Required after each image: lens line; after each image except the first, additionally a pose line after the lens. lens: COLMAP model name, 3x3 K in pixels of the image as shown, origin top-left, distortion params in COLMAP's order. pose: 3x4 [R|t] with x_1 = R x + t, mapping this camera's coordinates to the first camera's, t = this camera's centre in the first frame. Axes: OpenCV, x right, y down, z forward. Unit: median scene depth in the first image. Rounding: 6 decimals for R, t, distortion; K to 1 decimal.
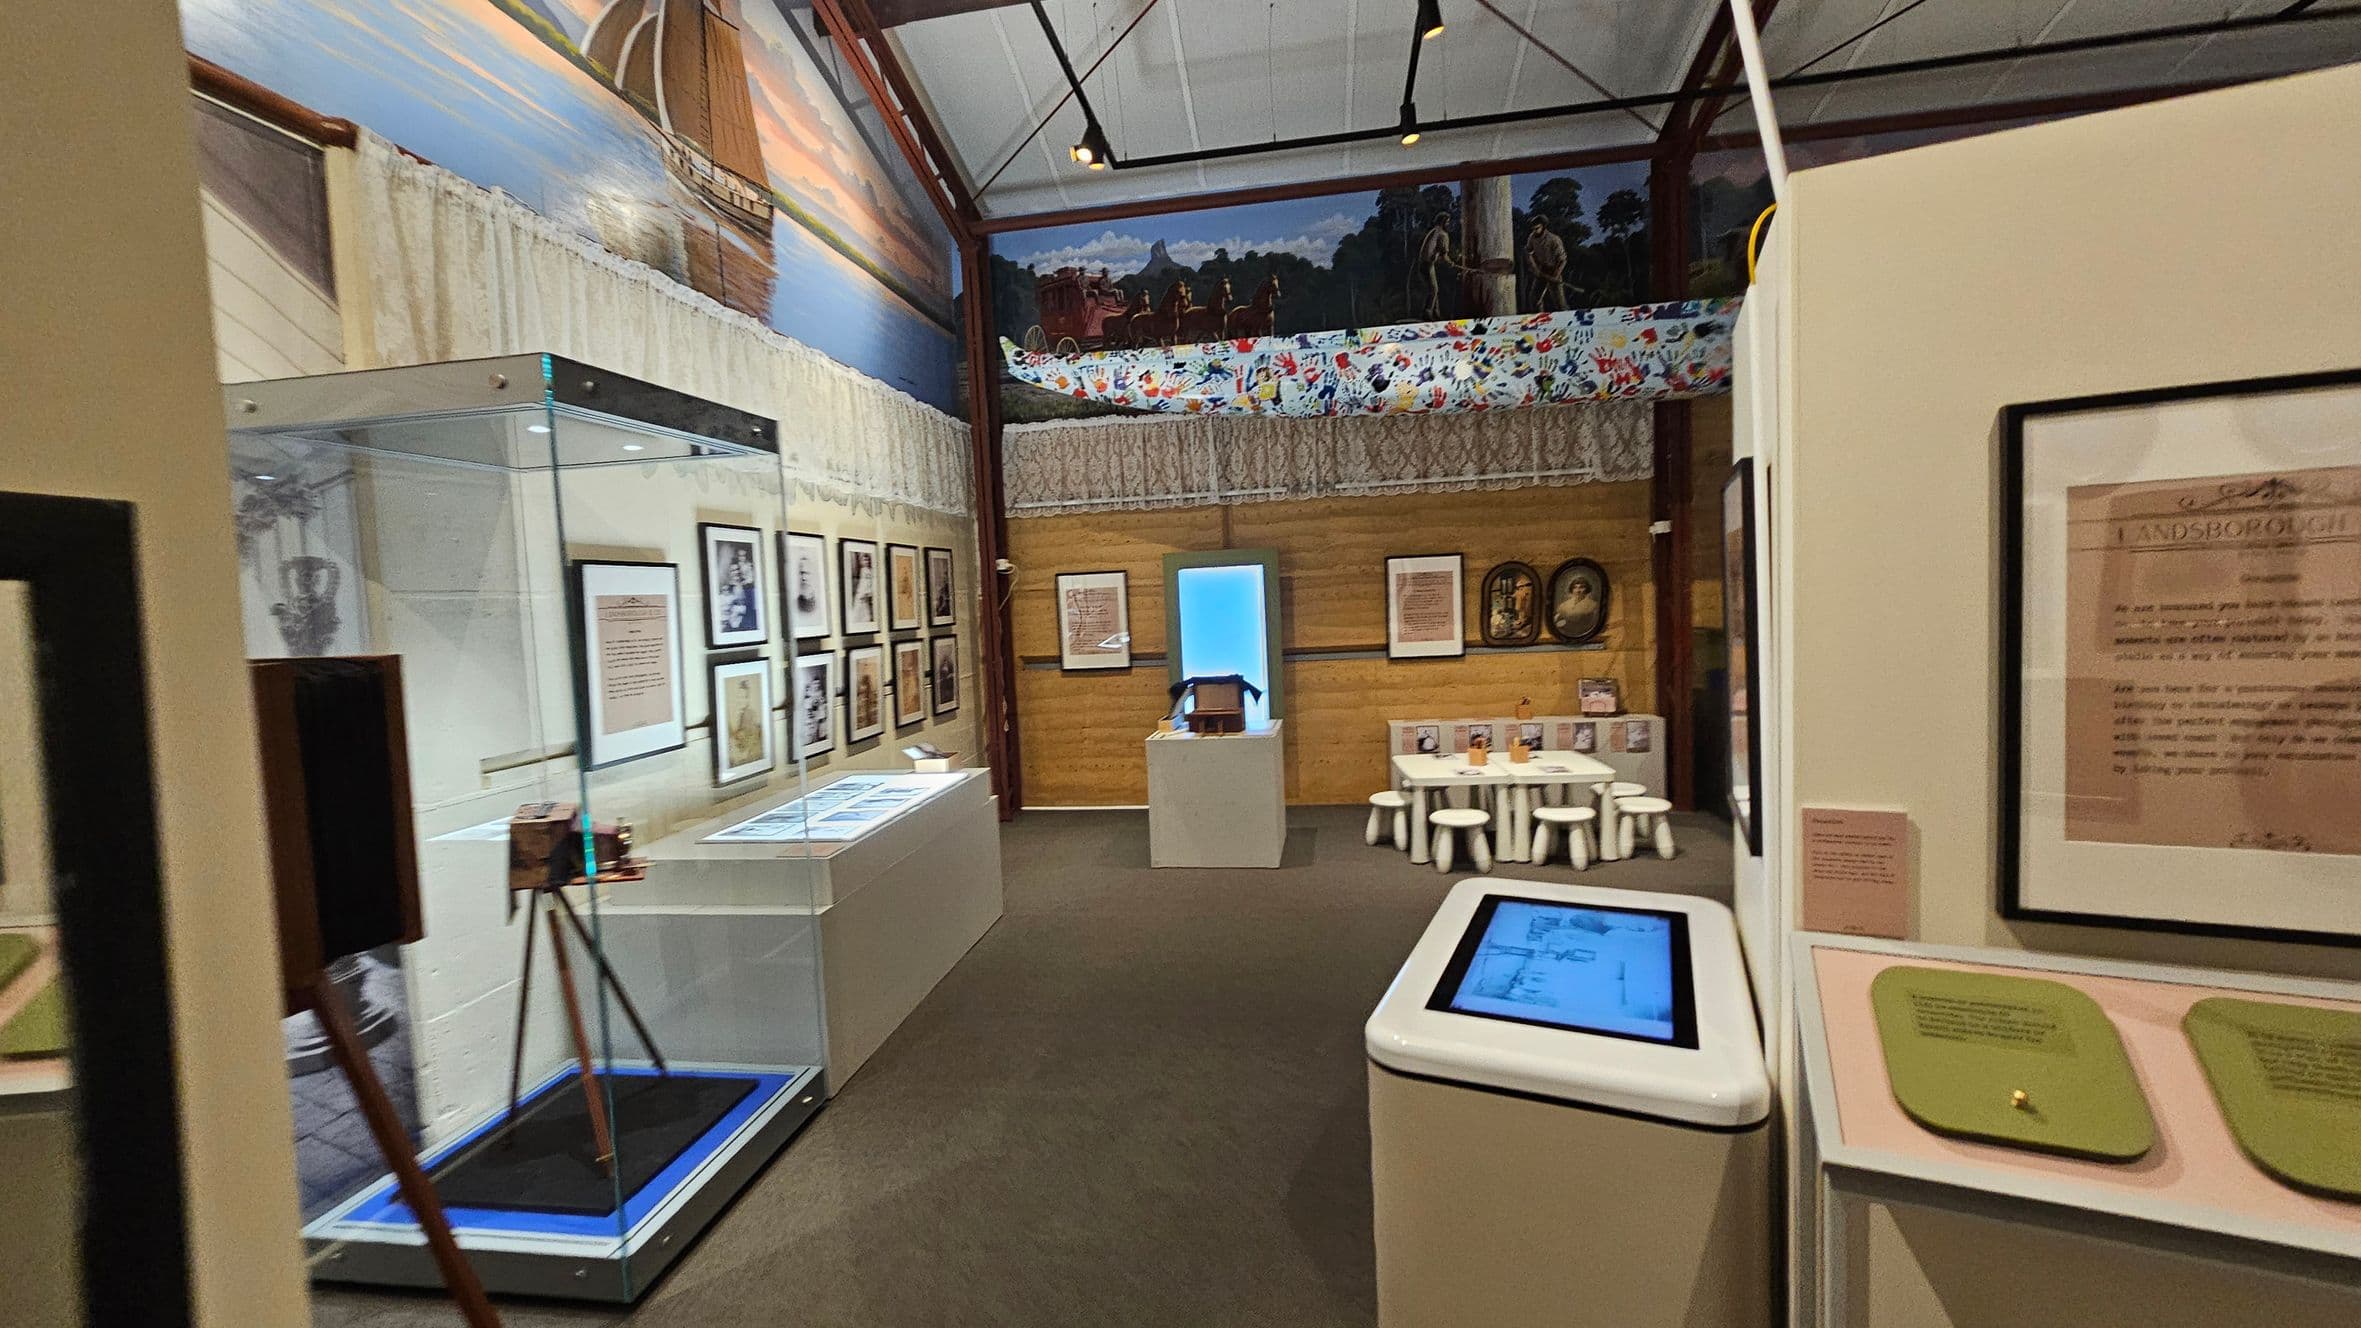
lens RADIAL K [[989.5, 0, 1173.6], [0, 989.5, 665.9], [0, 0, 1]] dist [0.000841, 0.000062]
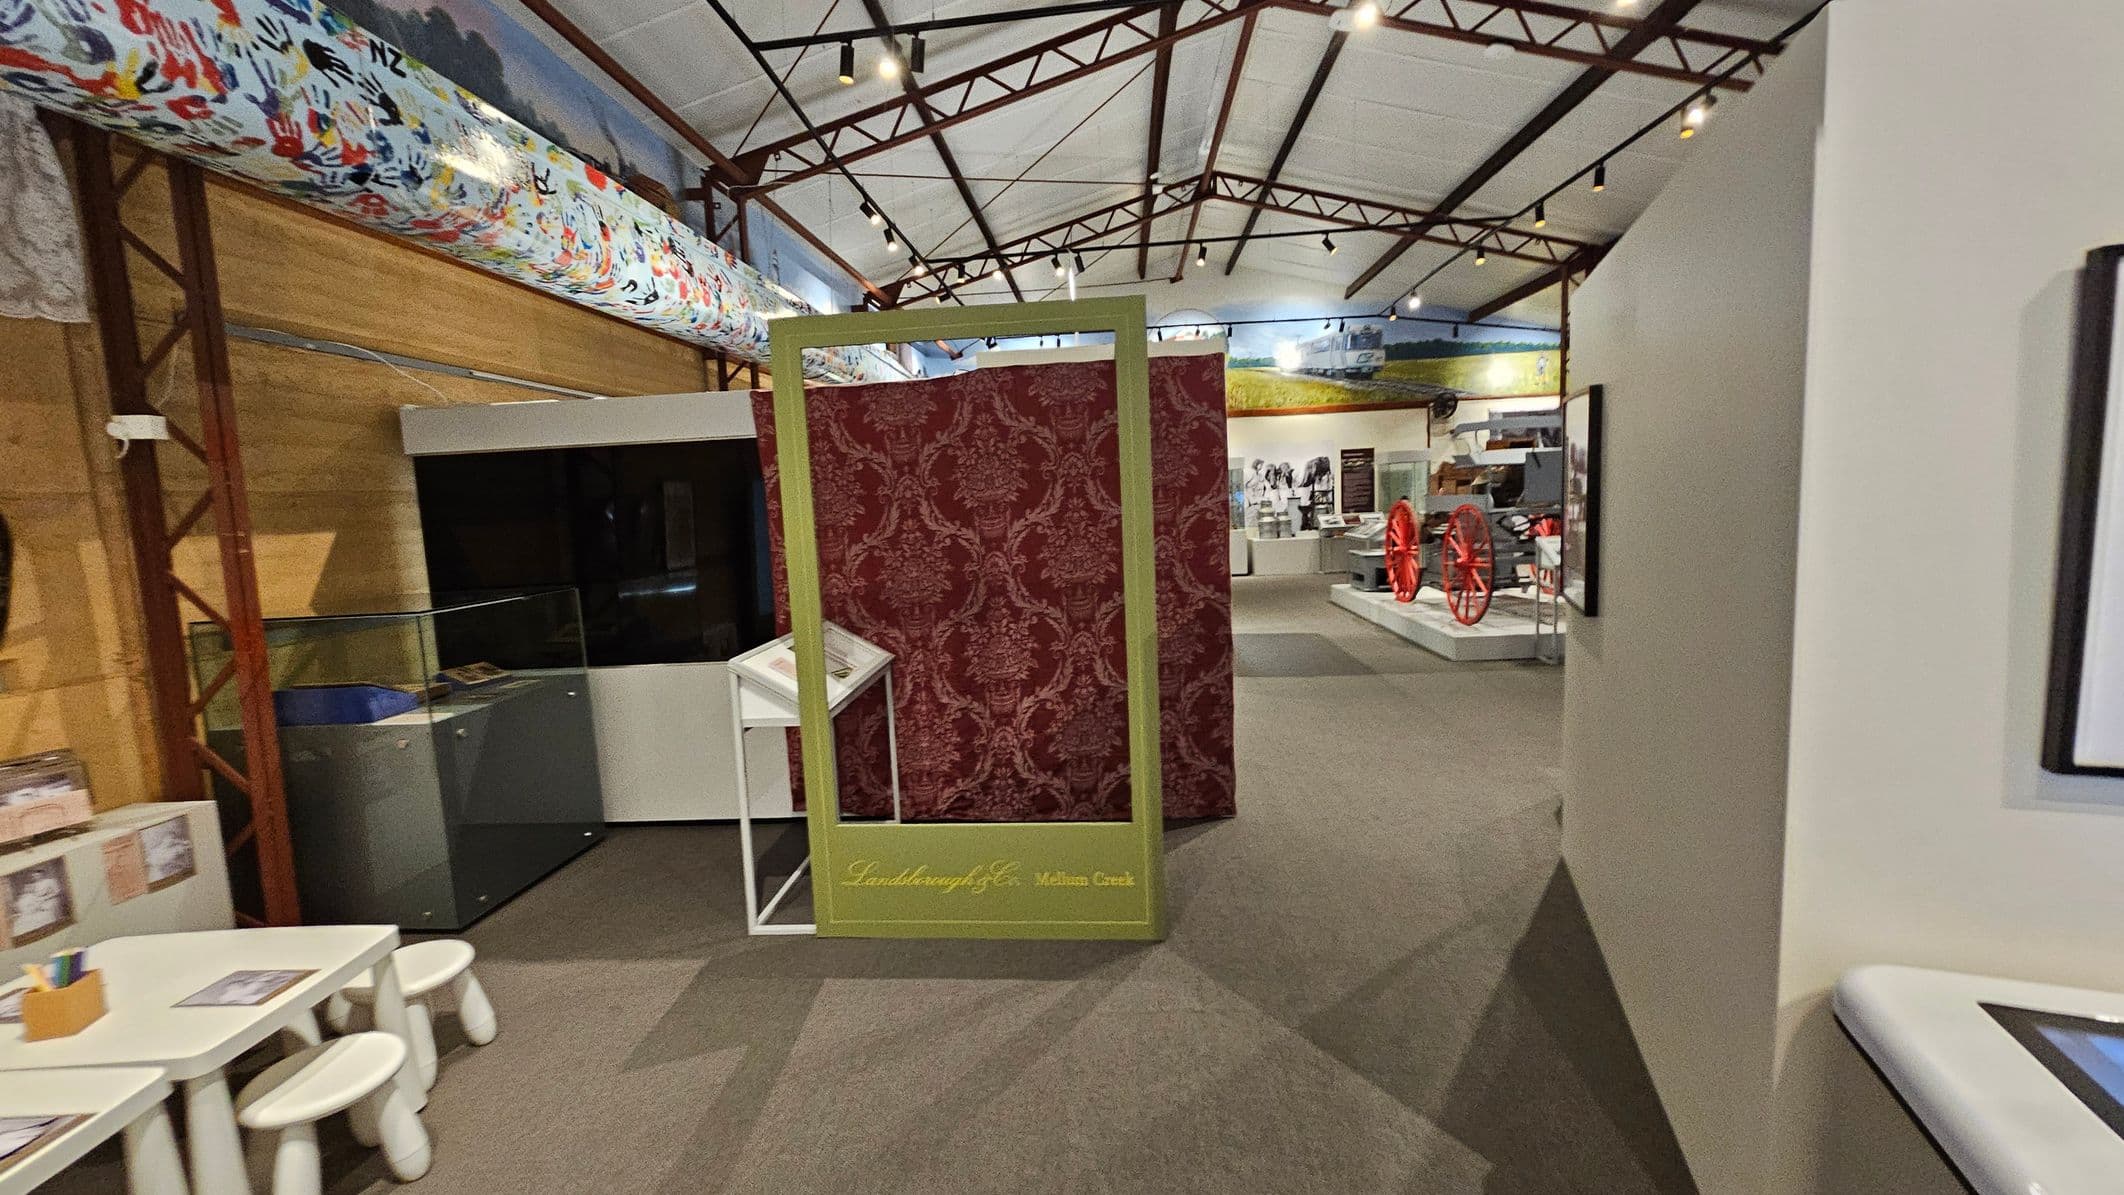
lens RADIAL K [[873.8, 0, 1054.1], [0, 873.8, 595.4], [0, 0, 1]] dist [0.000166, 0.000251]
pose [[-0.058094, -0.059569, 0.996532, 0.021921], [0.116500, 0.990993, 0.066029, -0.030709], [-0.991490, 0.119932, -0.050631, 0.554581]]
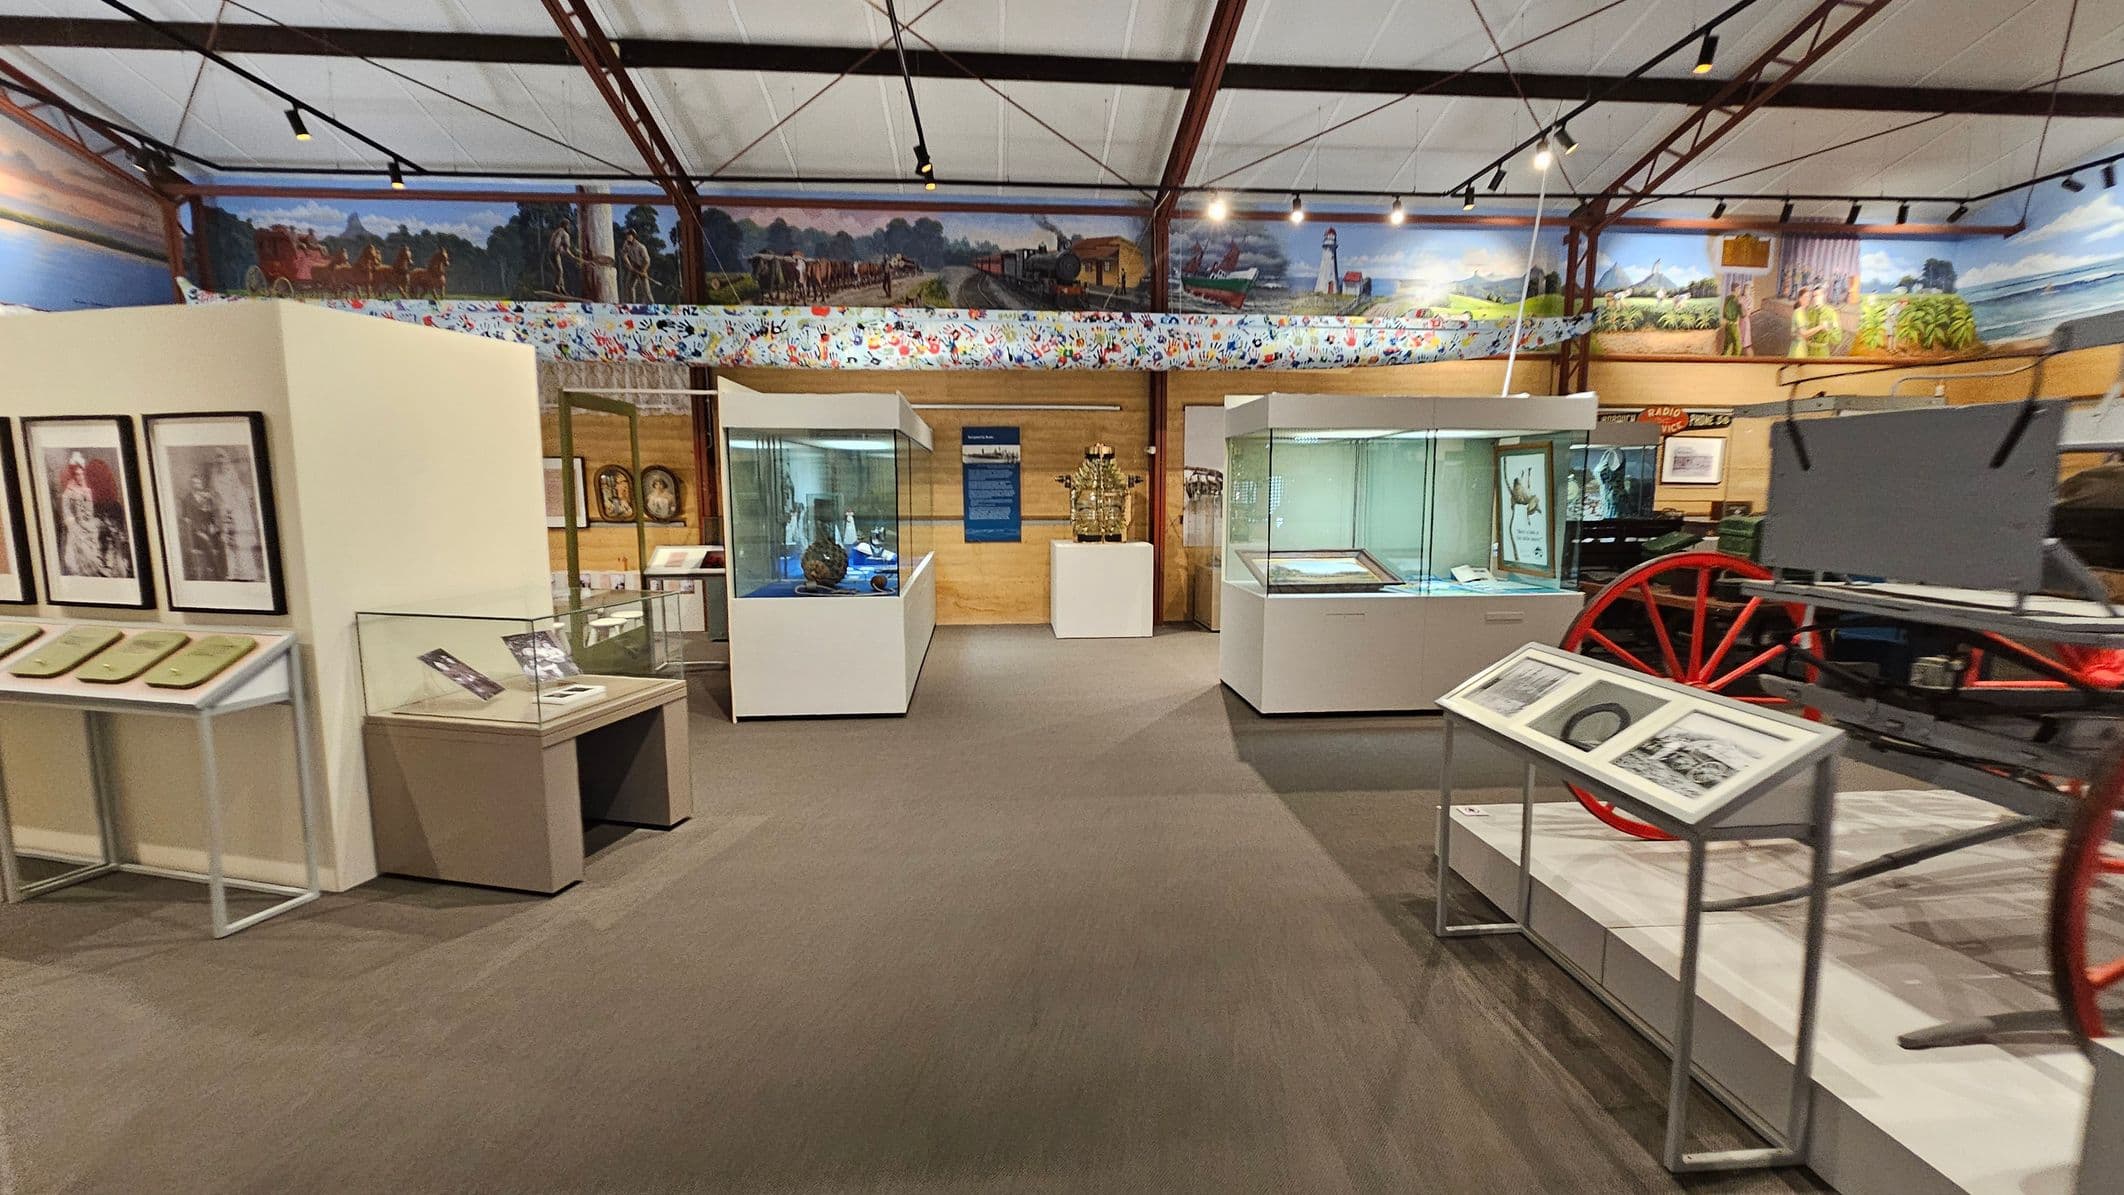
lens RADIAL K [[876.0, 0, 1073.0], [0, 876.0, 590.7], [0, 0, 1]] dist [0.001155, -0.000069]
pose [[0.973422, 0.019541, 0.228183, 0.717335], [-0.030992, 0.998428, 0.046708, -0.000455], [-0.226911, -0.052538, 0.972497, -0.439995]]
